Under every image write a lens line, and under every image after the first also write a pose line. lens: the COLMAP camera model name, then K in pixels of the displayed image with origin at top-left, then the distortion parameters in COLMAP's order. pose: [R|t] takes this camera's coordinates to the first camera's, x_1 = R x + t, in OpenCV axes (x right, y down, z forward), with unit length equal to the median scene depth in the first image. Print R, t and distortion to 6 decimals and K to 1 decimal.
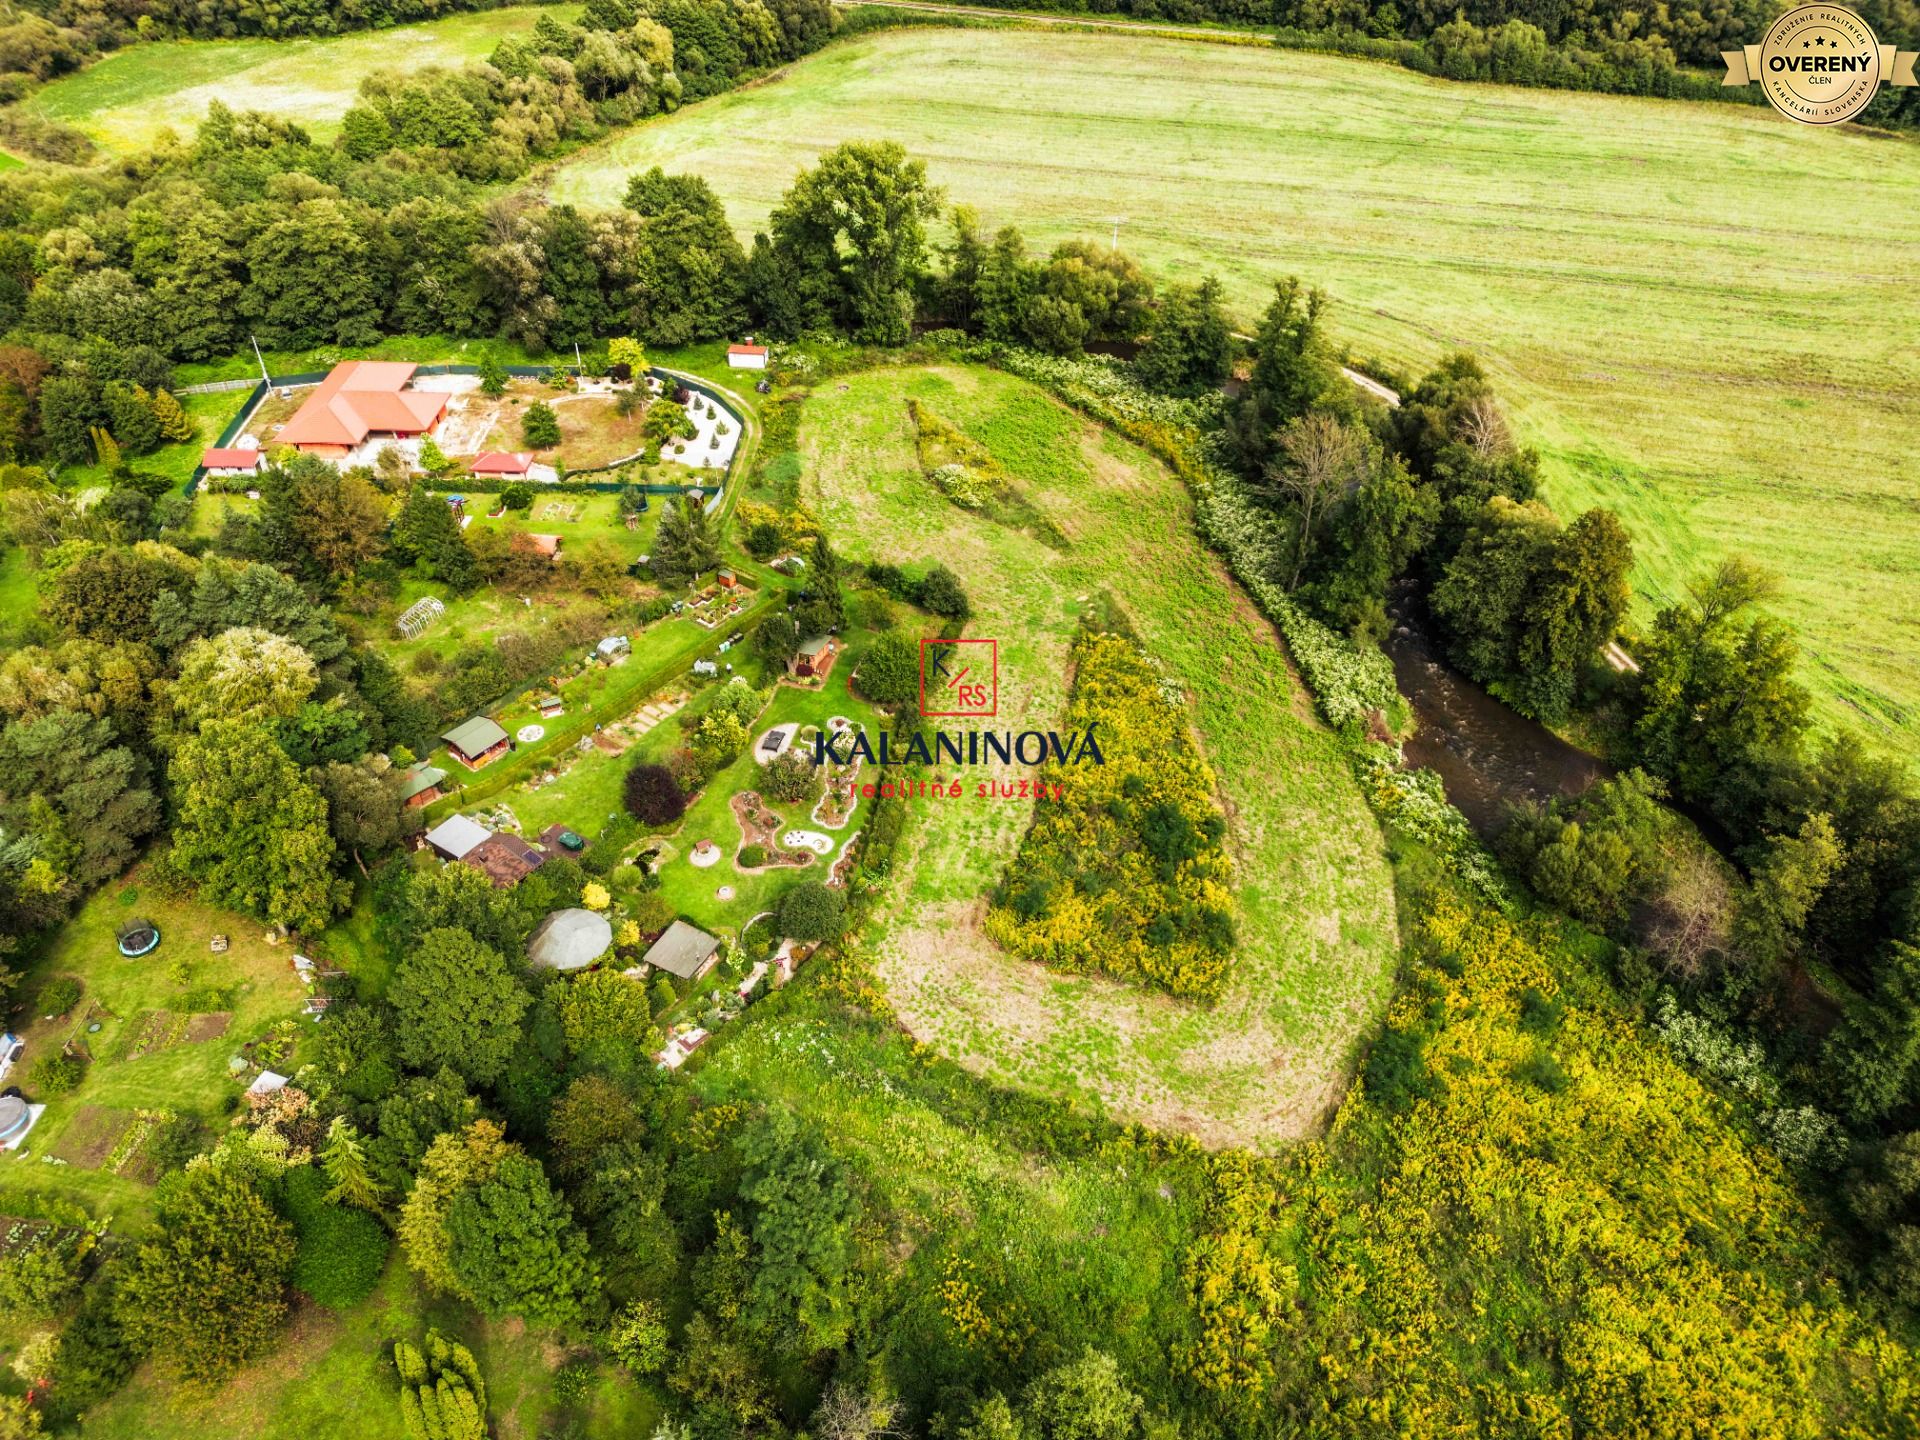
lens RADIAL K [[1338.1, 0, 960.0], [0, 1338.1, 720.0], [0, 0, 1]] dist [0.061693, -0.054952]
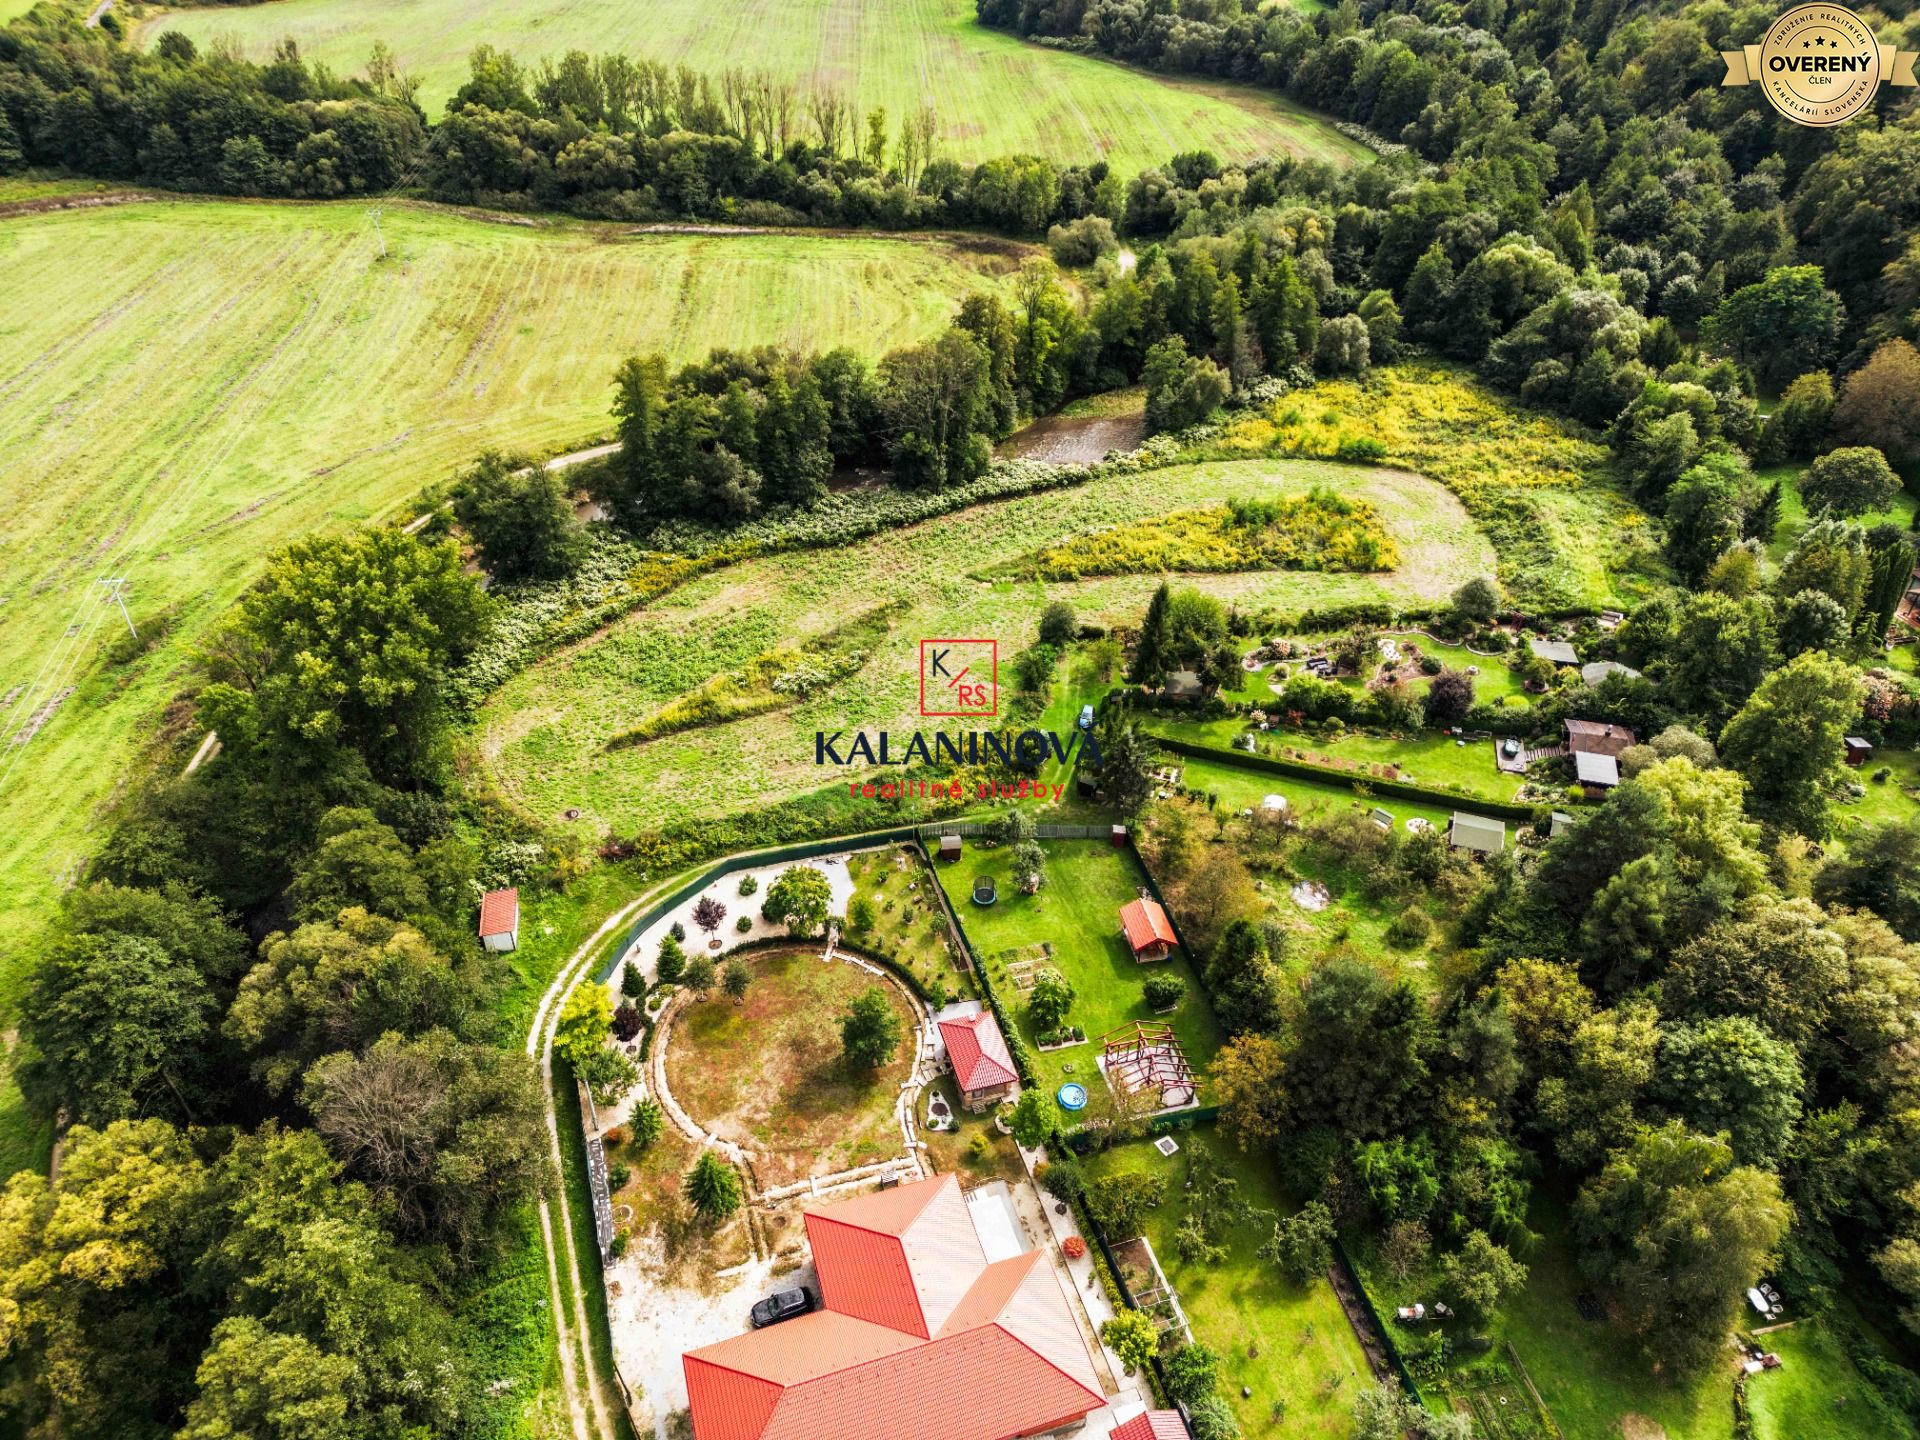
lens RADIAL K [[1338.1, 0, 960.0], [0, 1338.1, 720.0], [0, 0, 1]] dist [0.061693, -0.054952]
pose [[-0.308675, -0.571195, 0.760563, -0.656129], [0.585530, 0.516037, 0.625189, -0.601081], [-0.749583, 0.638312, 0.175164, 0.733043]]
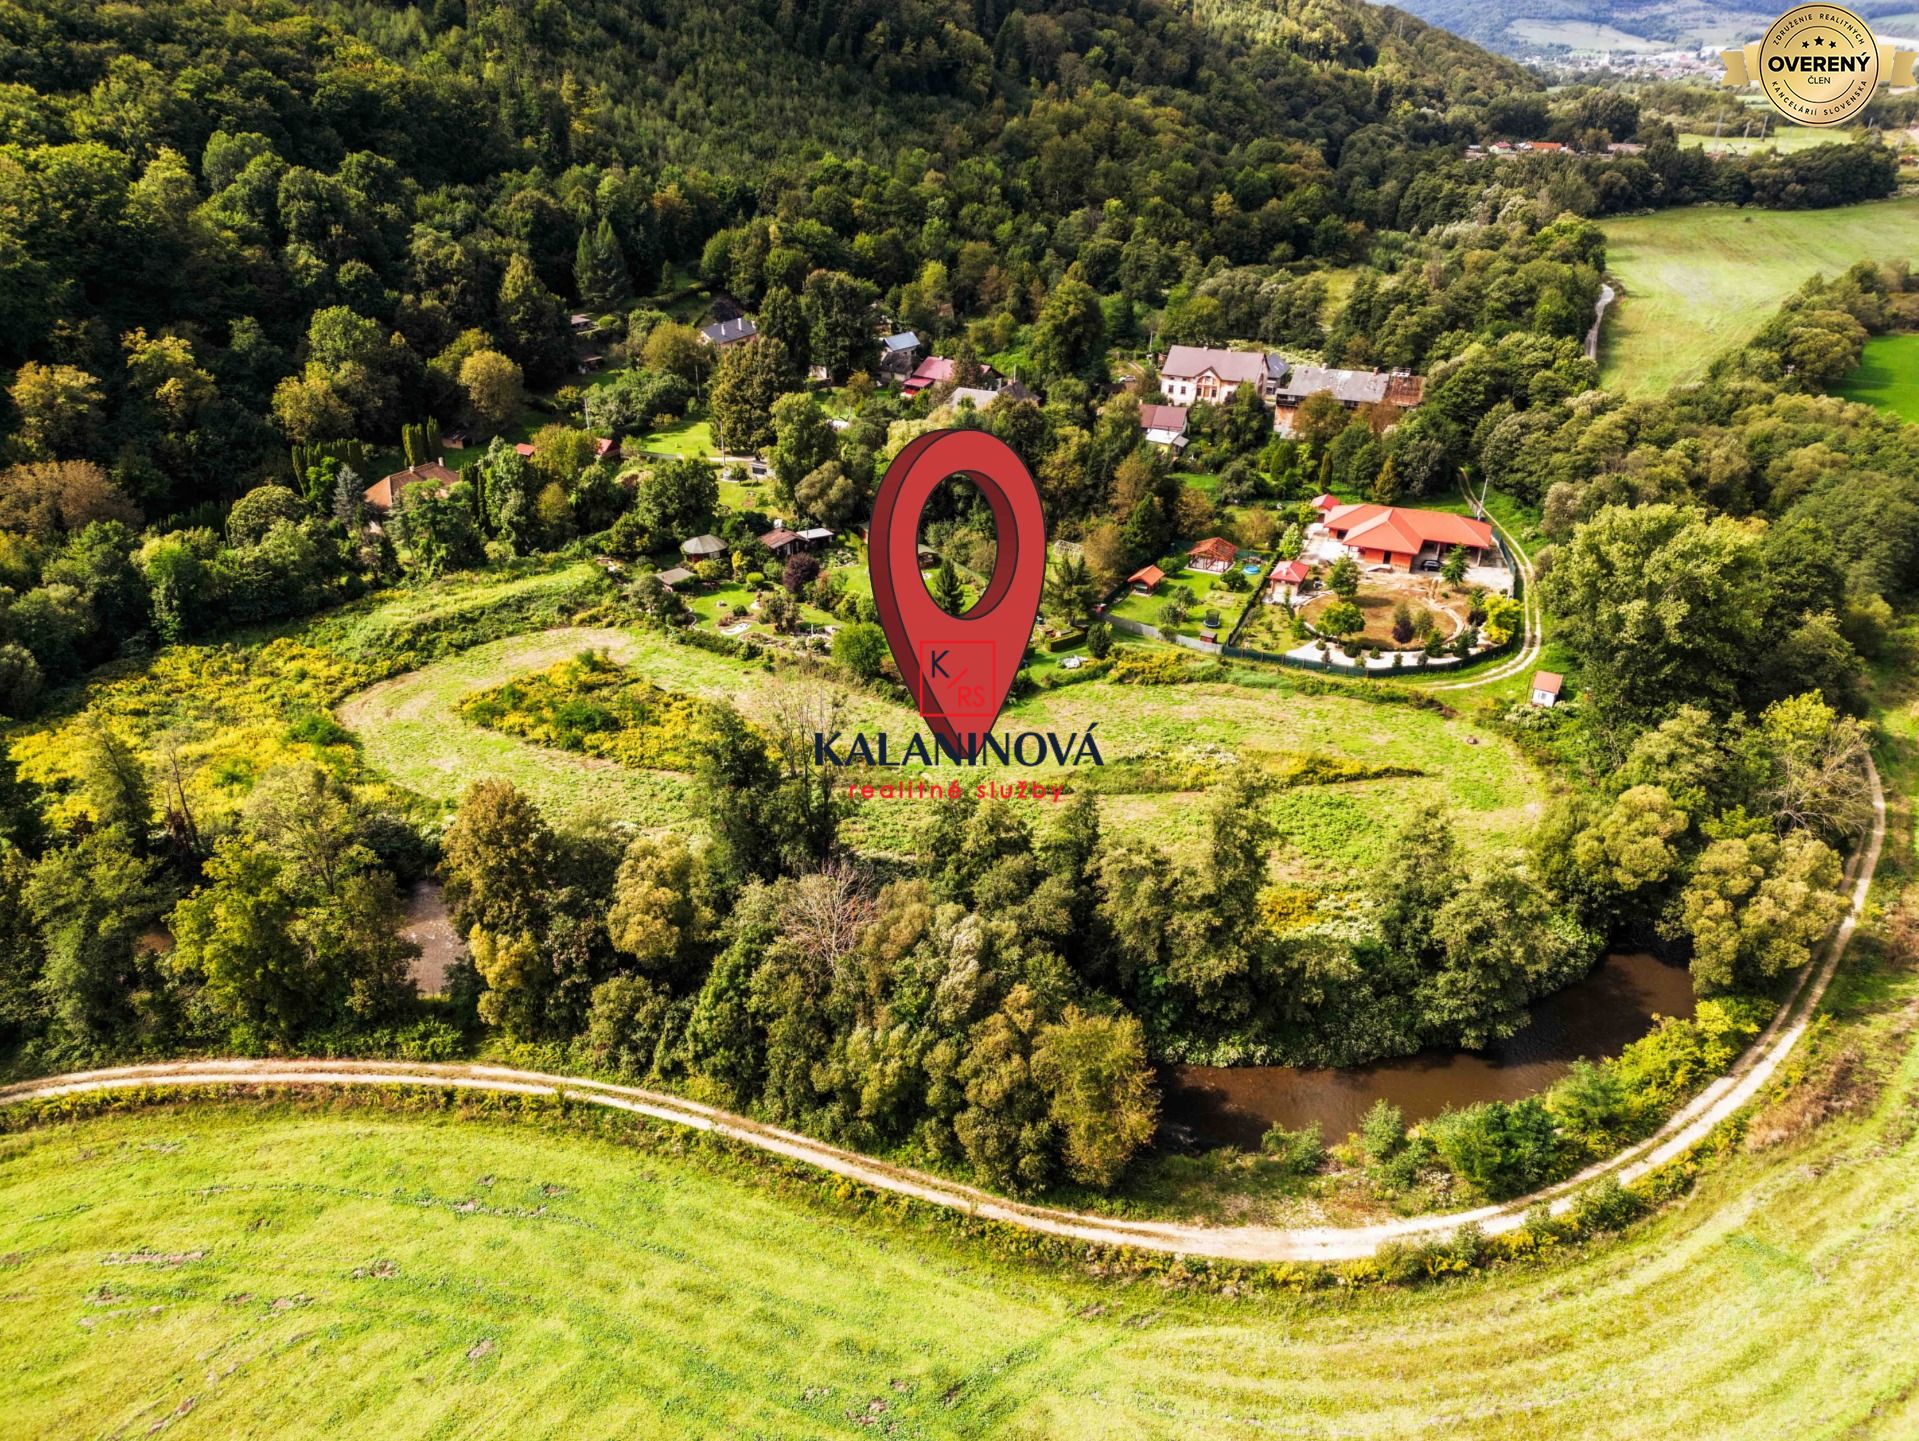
lens RADIAL K [[1352.2, 0, 951.5], [0, 1352.2, 720.0], [0, 0, 1]] dist [0.067280, -0.065032]
pose [[-0.383223, 0.397952, -0.833531, 0.704684], [-0.588575, 0.590269, 0.552414, -0.531359], [0.711842, 0.702294, 0.008020, 0.800445]]
